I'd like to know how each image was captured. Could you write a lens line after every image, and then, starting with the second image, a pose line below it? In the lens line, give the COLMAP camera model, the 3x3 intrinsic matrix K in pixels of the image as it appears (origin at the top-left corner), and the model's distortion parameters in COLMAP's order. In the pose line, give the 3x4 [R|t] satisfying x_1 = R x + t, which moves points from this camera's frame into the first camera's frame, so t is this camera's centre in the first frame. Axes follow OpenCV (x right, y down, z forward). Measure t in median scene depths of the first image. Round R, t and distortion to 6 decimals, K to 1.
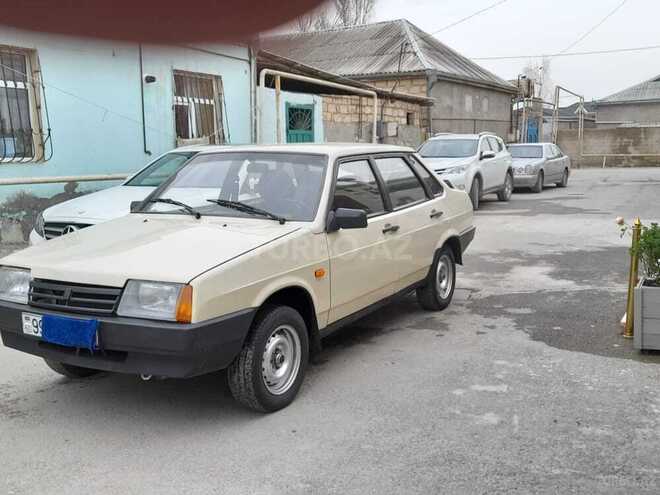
lens RADIAL K [[723.5, 0, 330.0], [0, 723.5, 247.5], [0, 0, 1]] dist [0.052928, -0.011050]
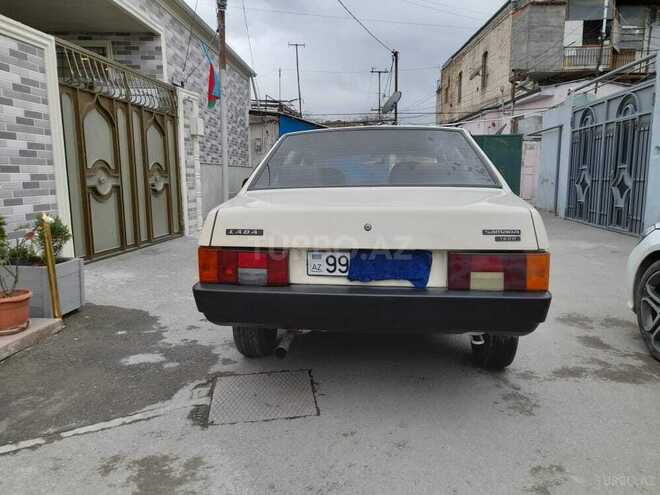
lens RADIAL K [[478.0, 0, 330.0], [0, 478.0, 247.5], [0, 0, 1]] dist [0.067676, -0.060034]
pose [[-0.915416, 0.080903, -0.394296, 0.318462], [-0.032377, 0.961617, 0.272477, -0.186798], [0.401206, 0.262196, -0.877660, 1.720732]]
